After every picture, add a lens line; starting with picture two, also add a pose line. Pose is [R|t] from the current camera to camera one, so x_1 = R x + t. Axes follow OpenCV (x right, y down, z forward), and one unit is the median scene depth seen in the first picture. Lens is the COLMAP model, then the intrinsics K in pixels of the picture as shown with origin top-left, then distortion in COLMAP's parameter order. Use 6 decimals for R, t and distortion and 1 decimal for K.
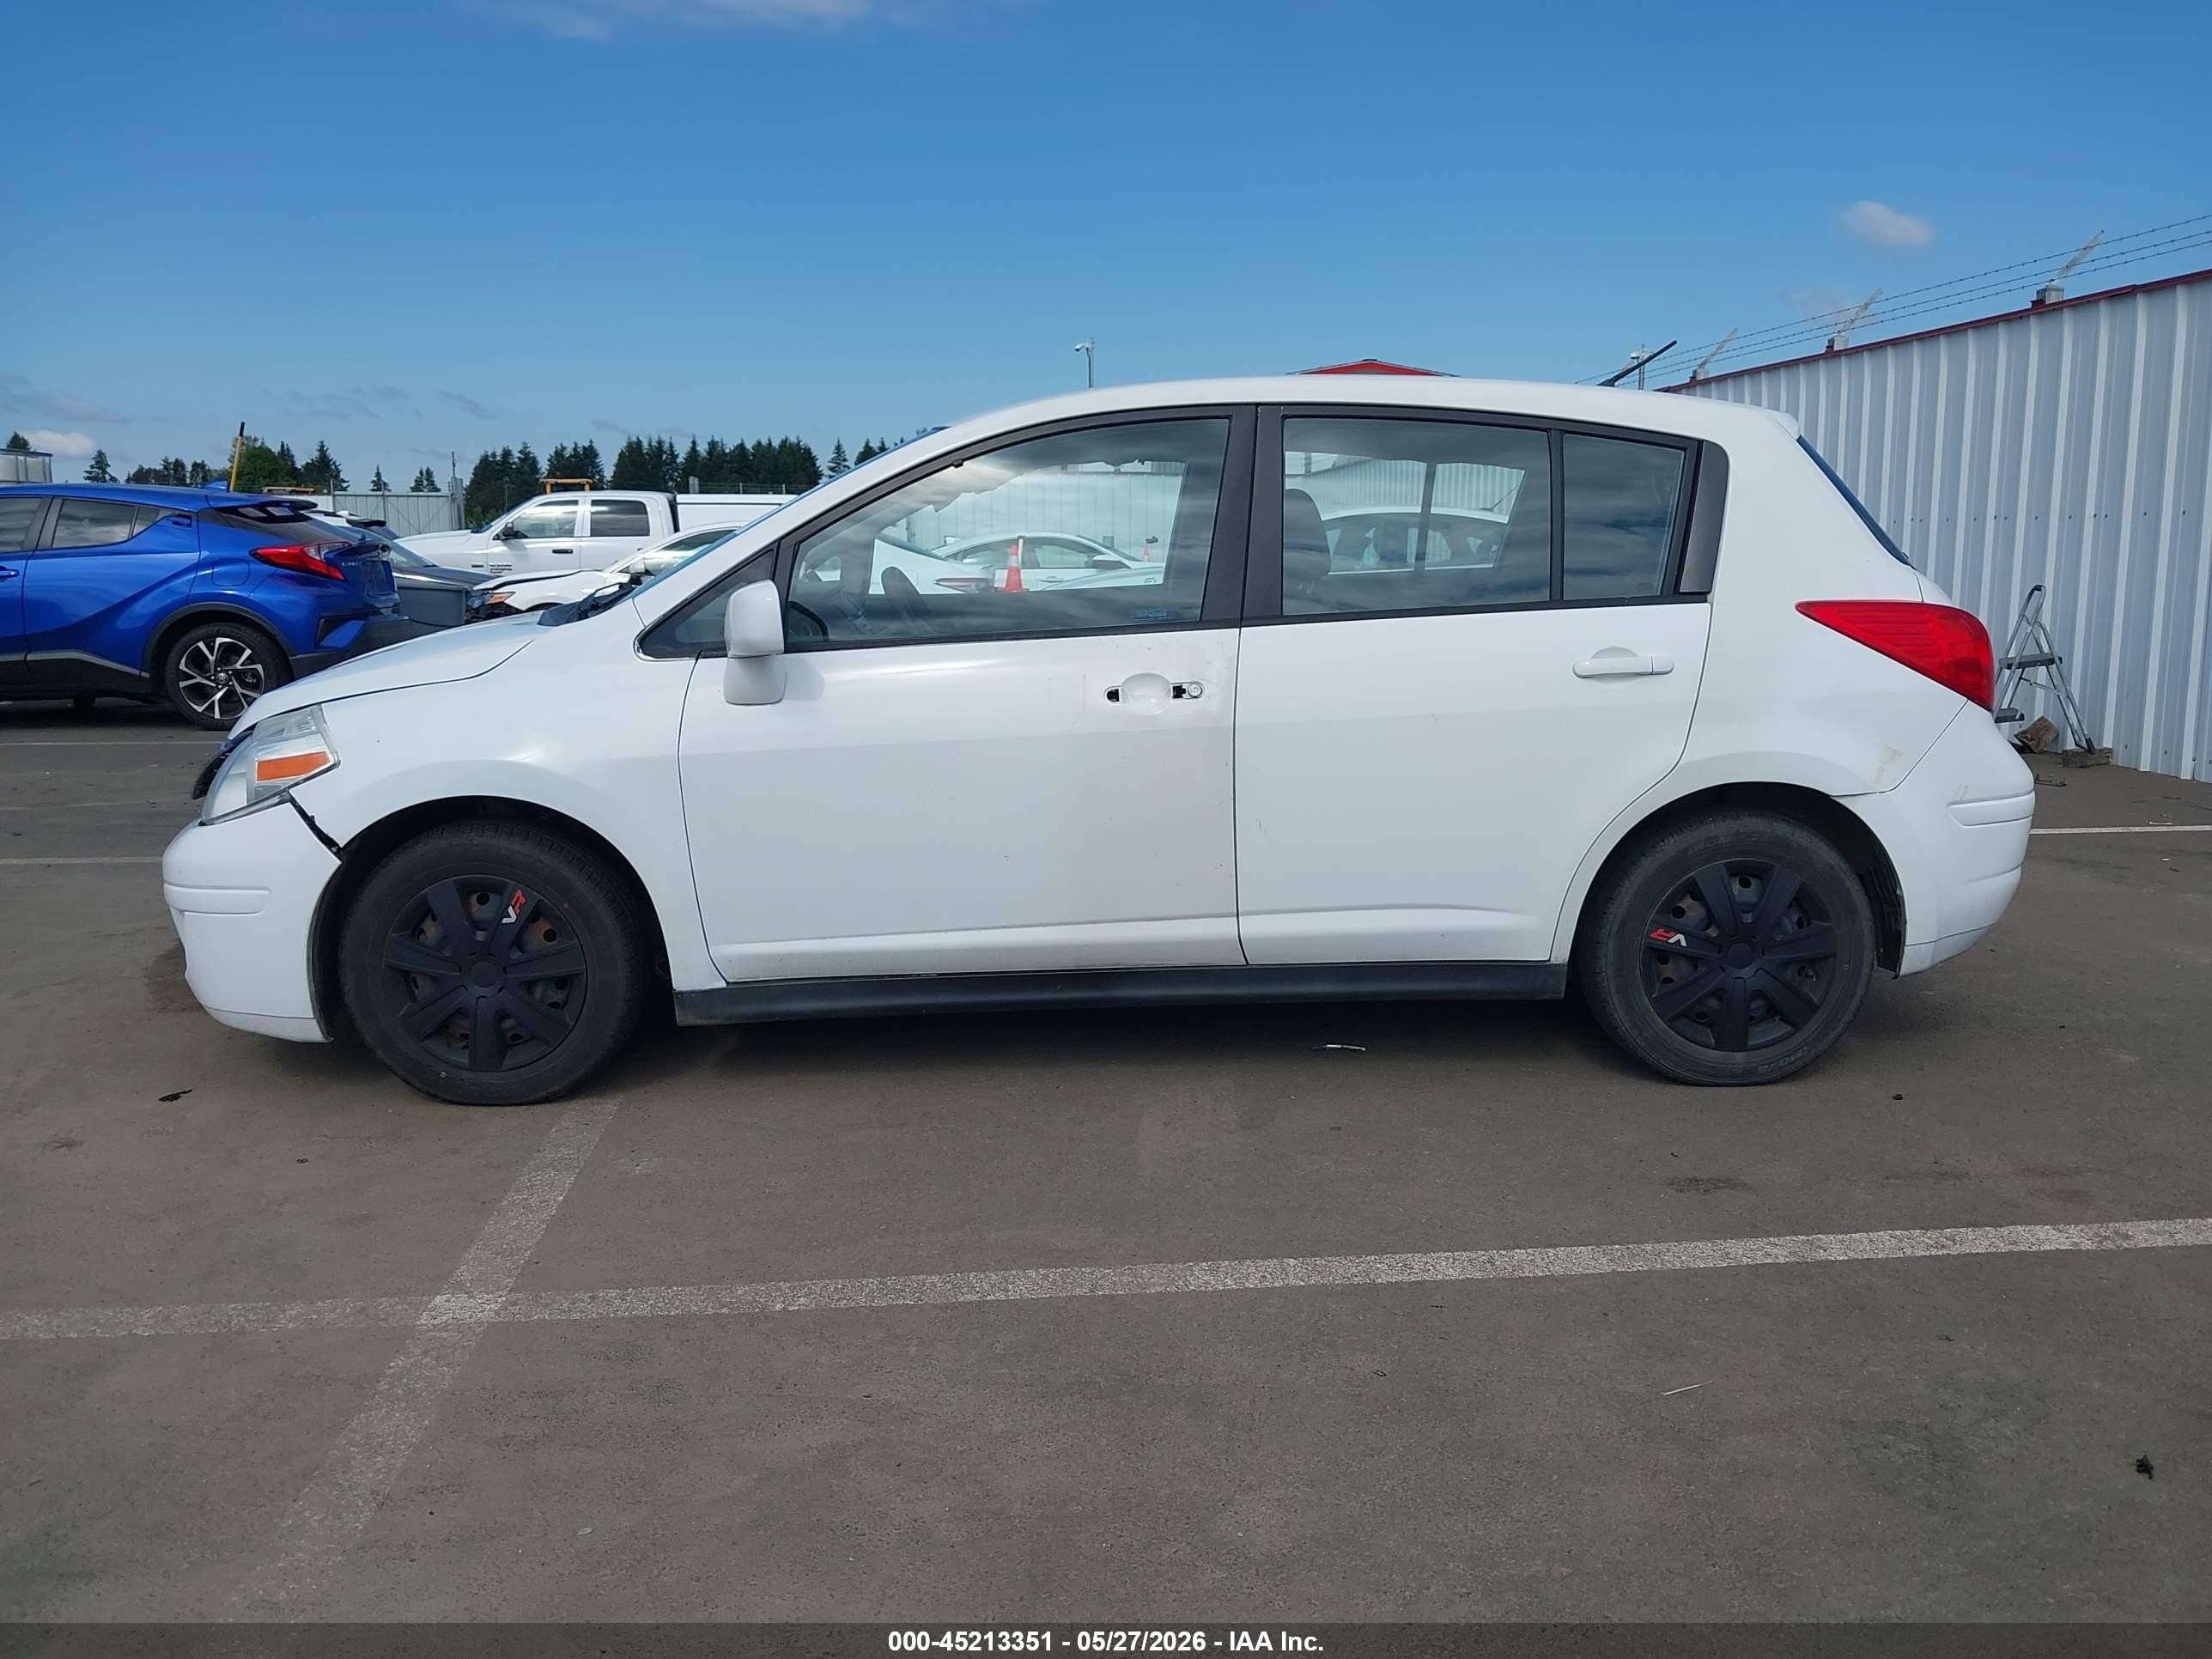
lens RADIAL K [[1814.4, 0, 1153.7], [0, 1814.4, 829.9], [0, 0, 1]] dist [0.160392, -0.450647]
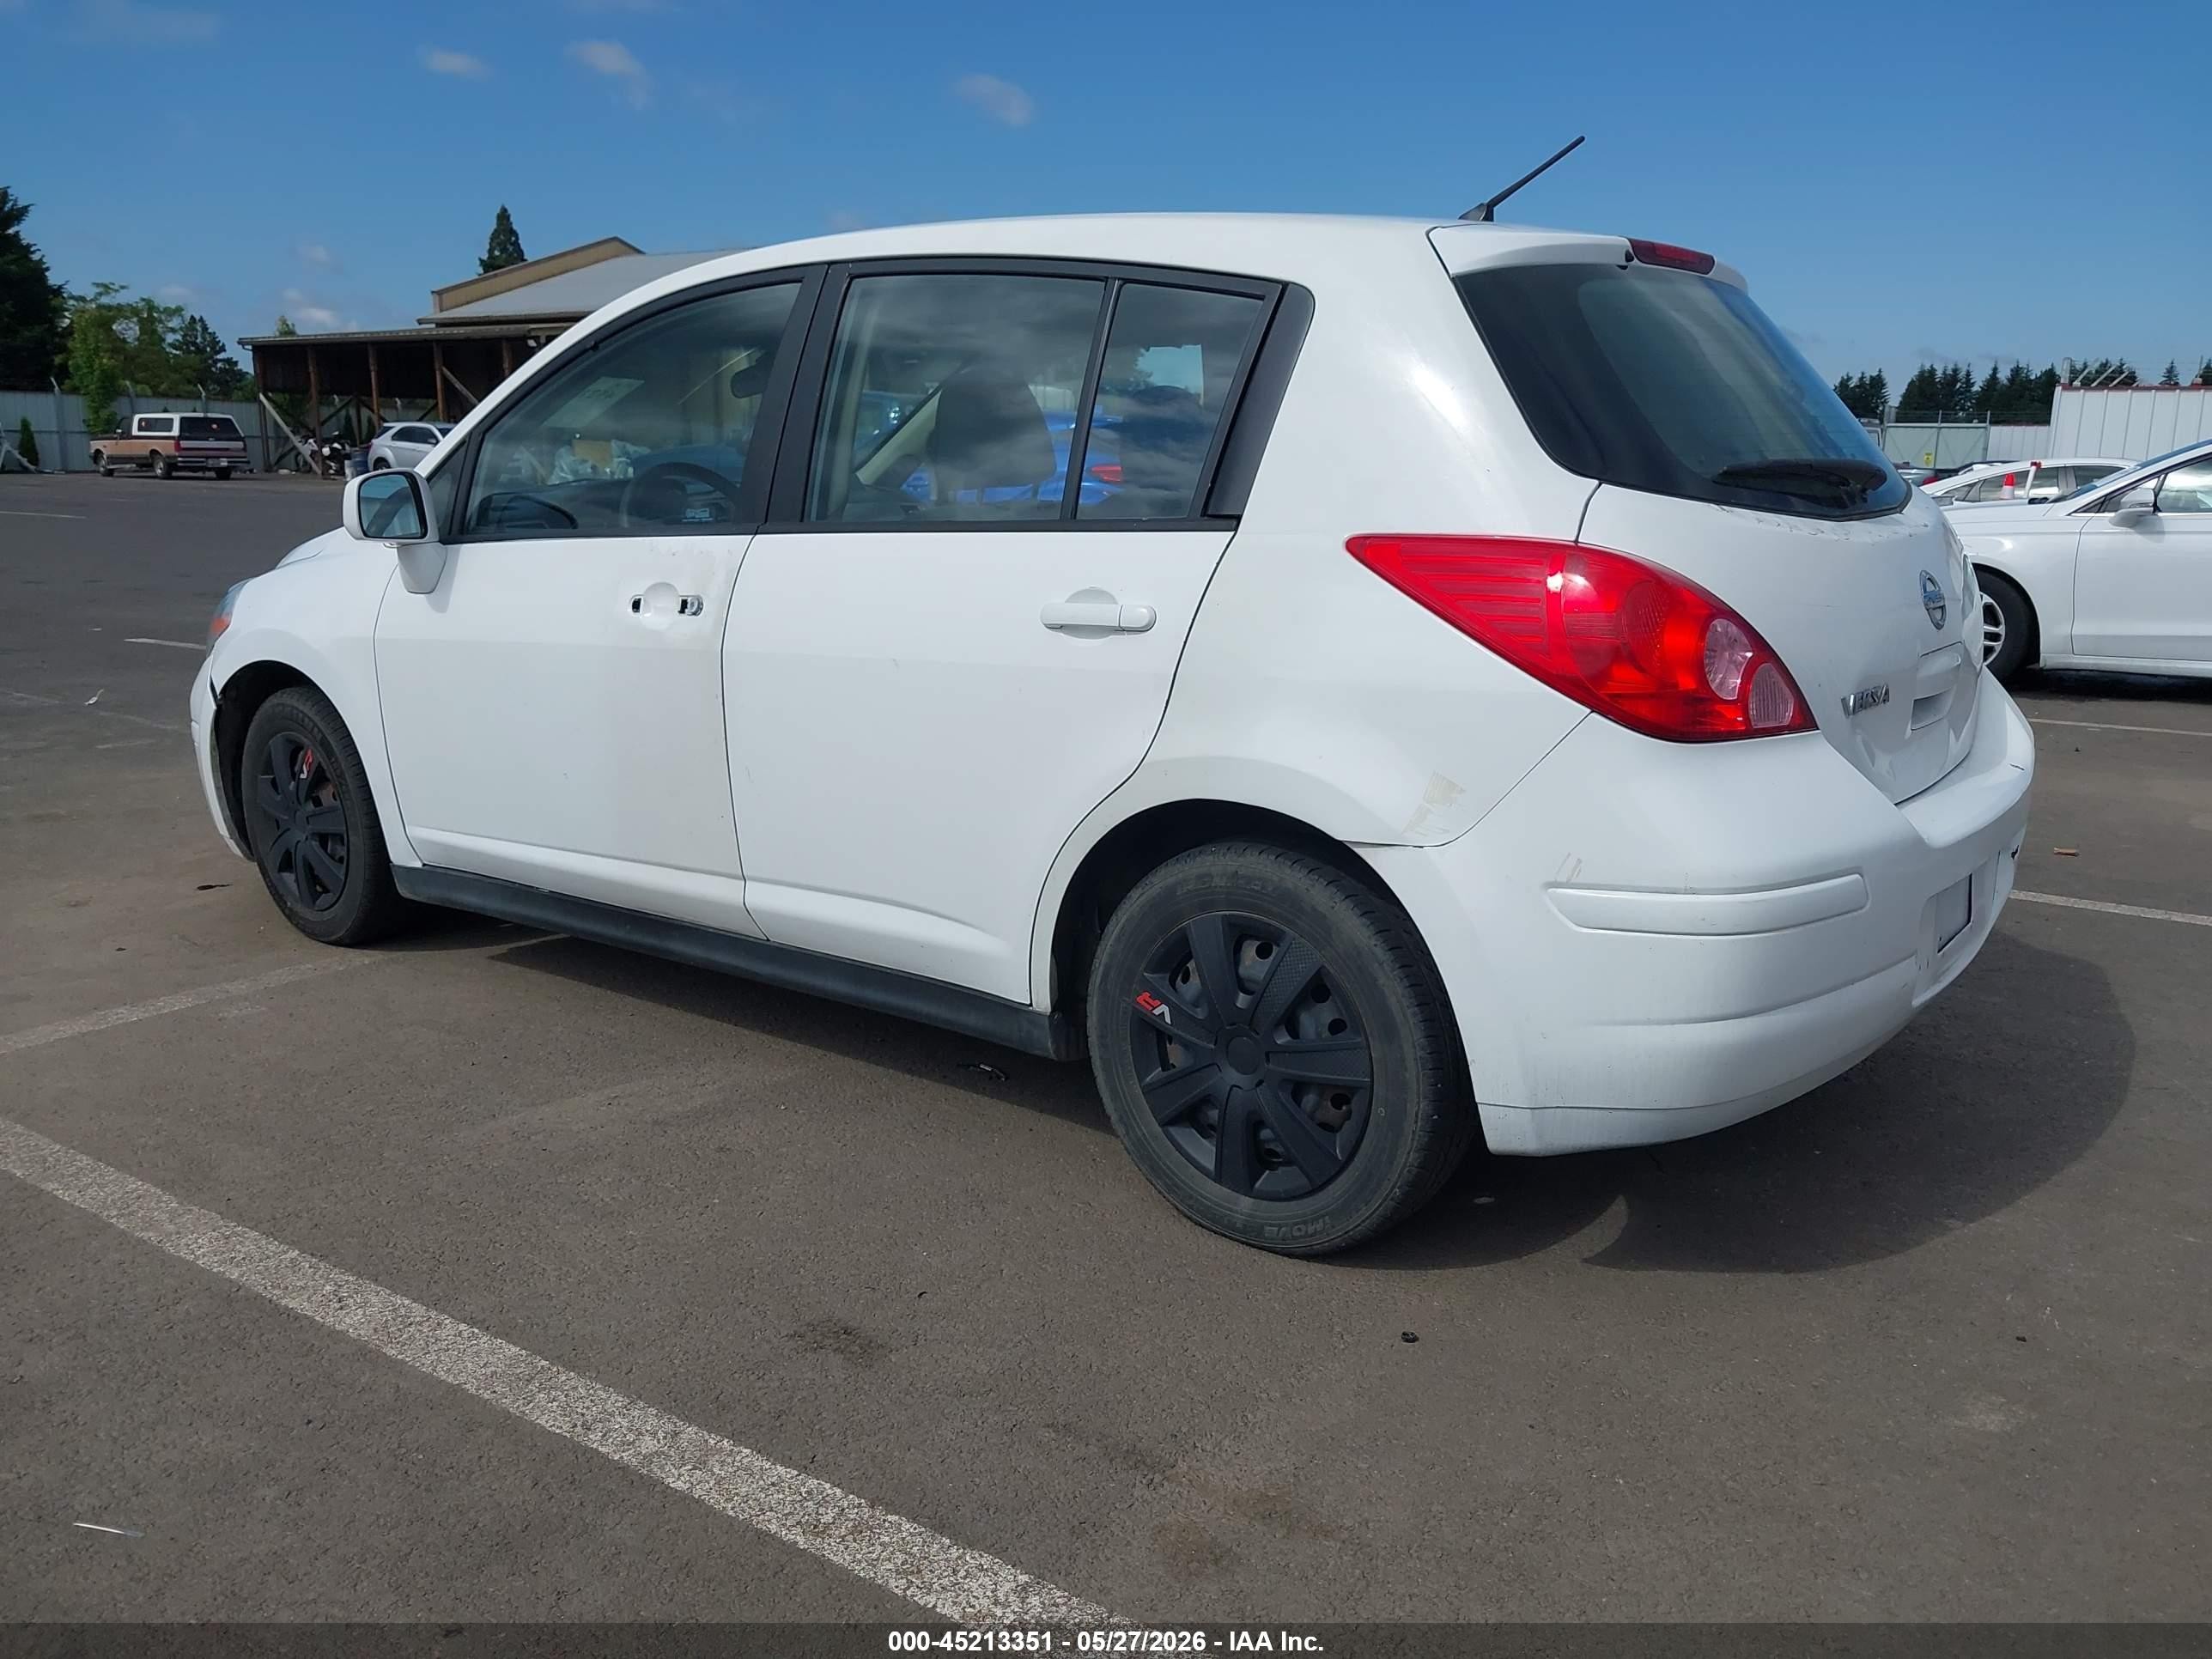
lens RADIAL K [[1788.8, 0, 1117.8], [0, 1788.8, 835.7], [0, 0, 1]] dist [0.103699, -0.178591]
pose [[0.763101, 0.145222, -0.629752, 0.706576], [-0.119349, 0.989333, 0.083521, -0.063202], [0.635164, 0.011425, 0.772293, 0.468487]]
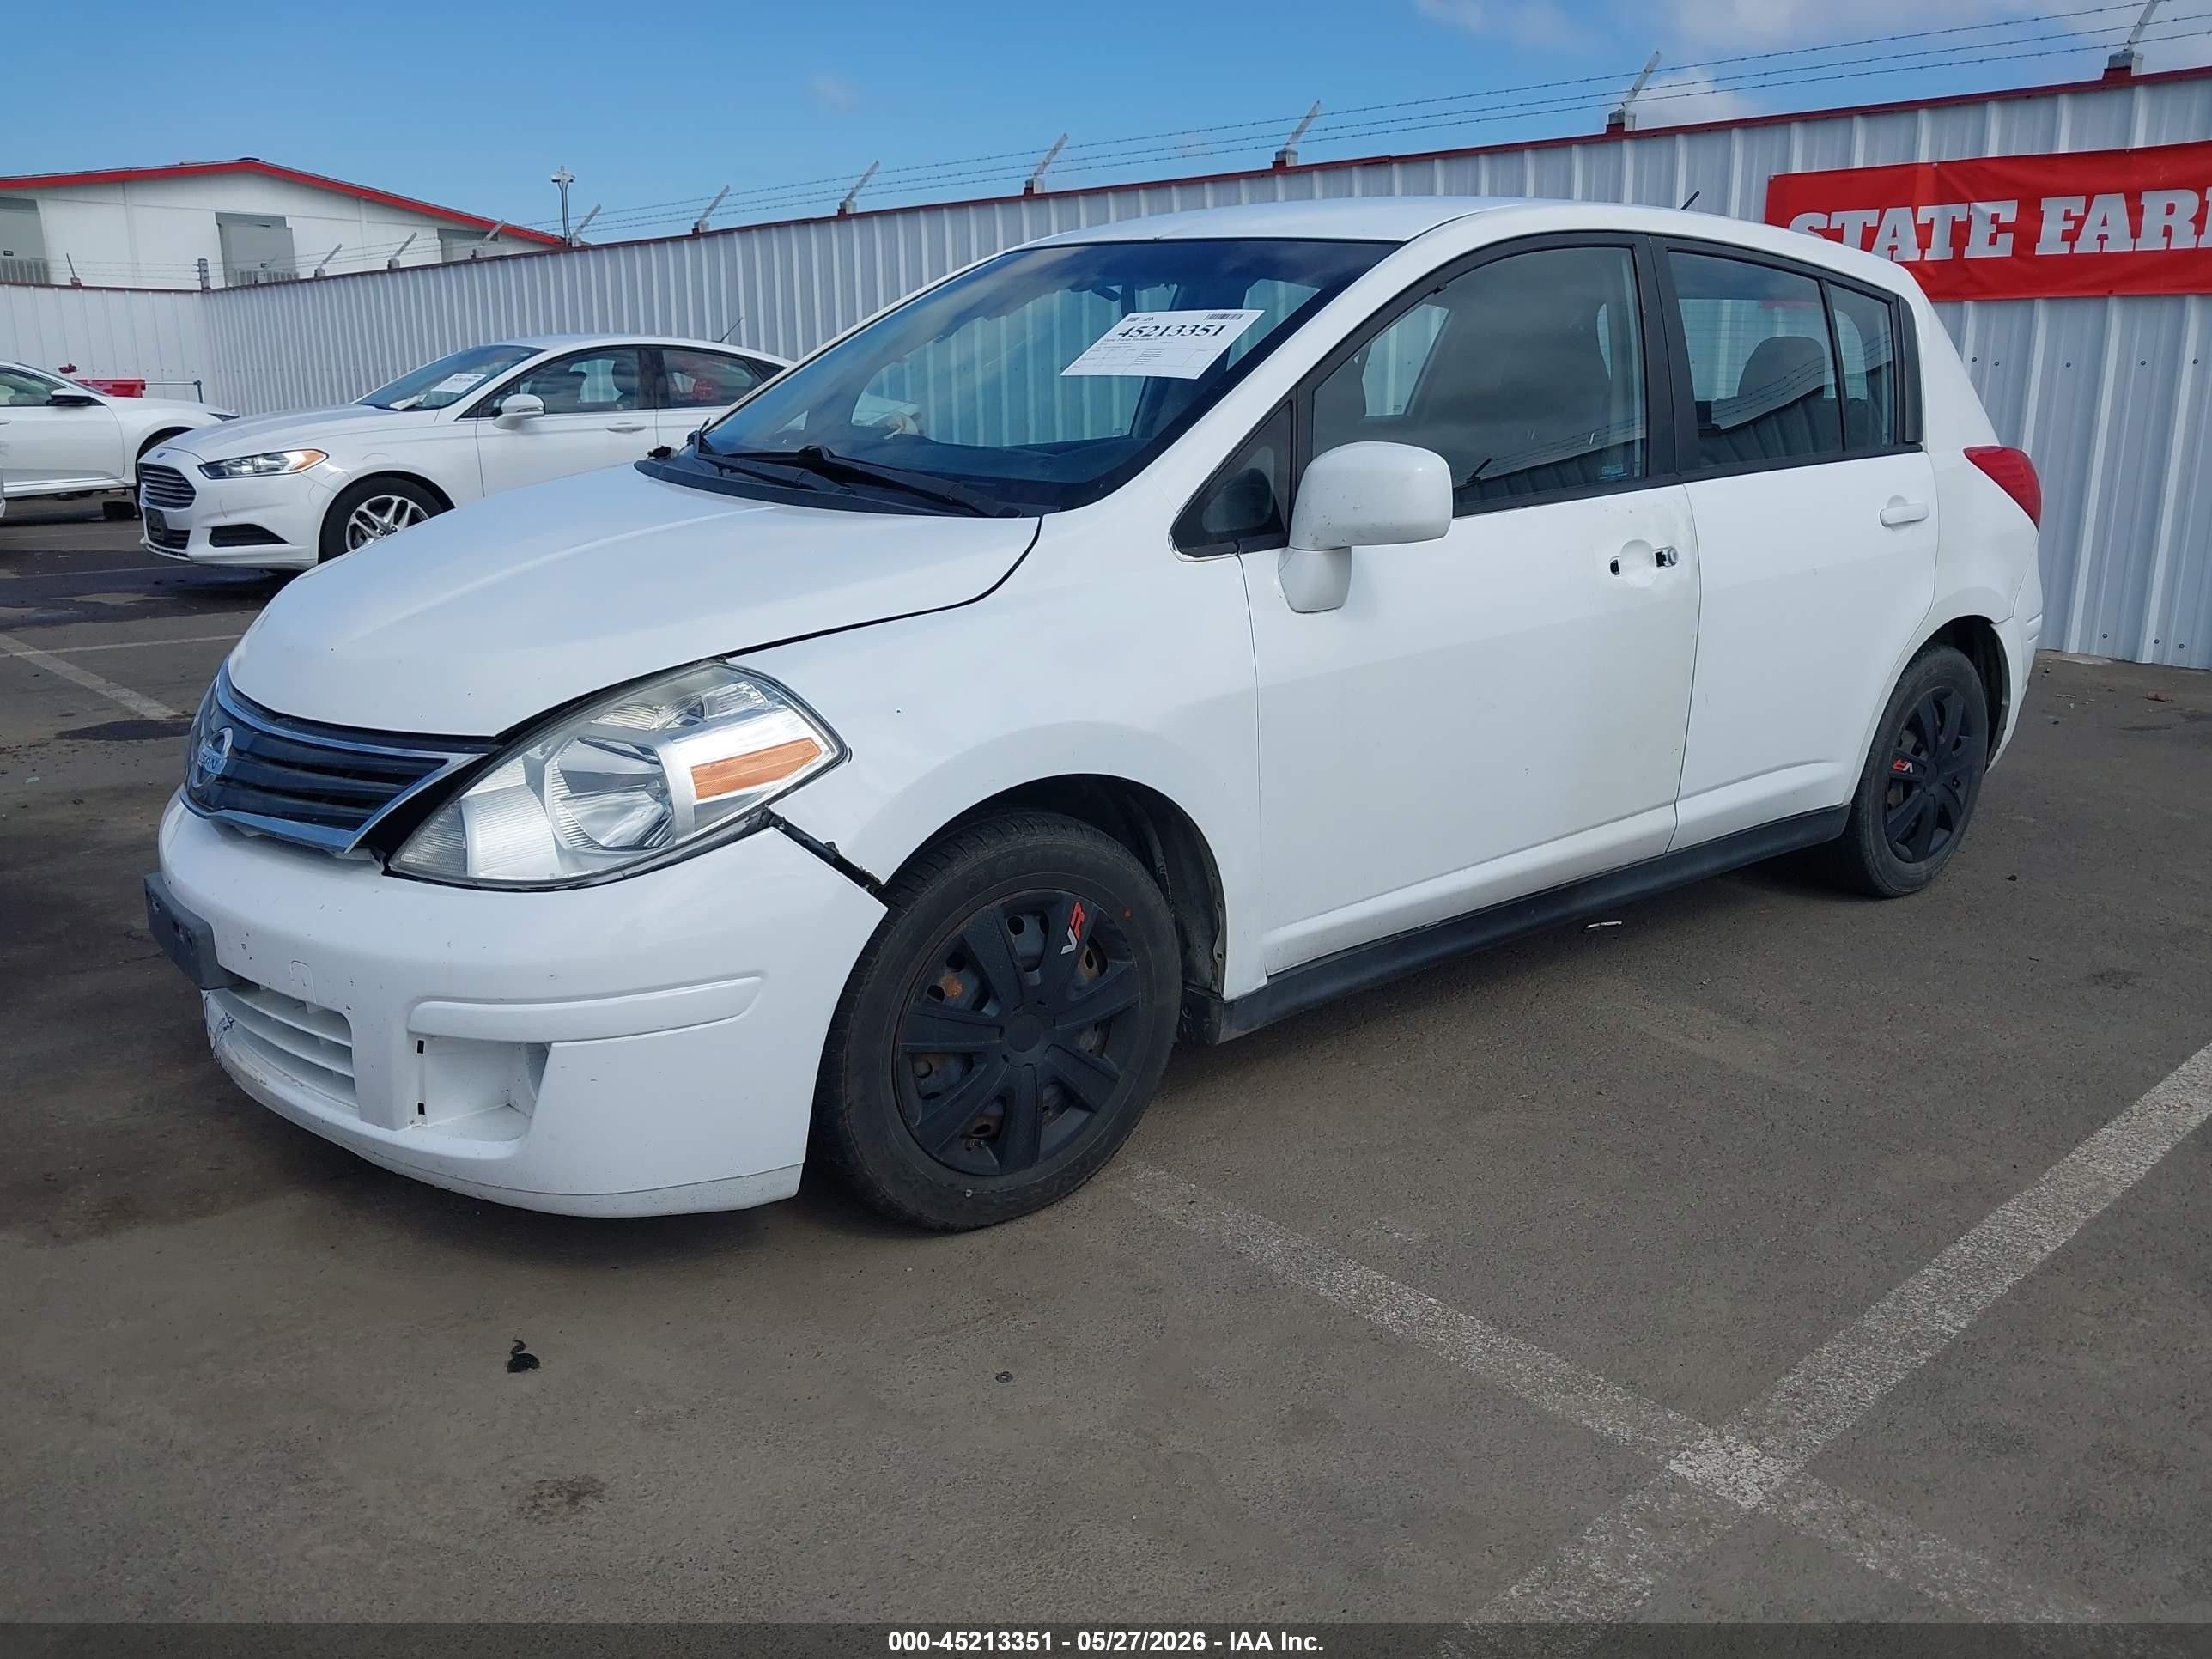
lens RADIAL K [[1776.9, 0, 1128.2], [0, 1776.9, 821.6], [0, 0, 1]] dist [-0.007256, -0.005741]
pose [[0.793456, -0.142583, 0.591691, -0.712515], [0.096807, 0.989361, 0.108594, -0.067399], [-0.600880, -0.028884, 0.798817, 0.451157]]
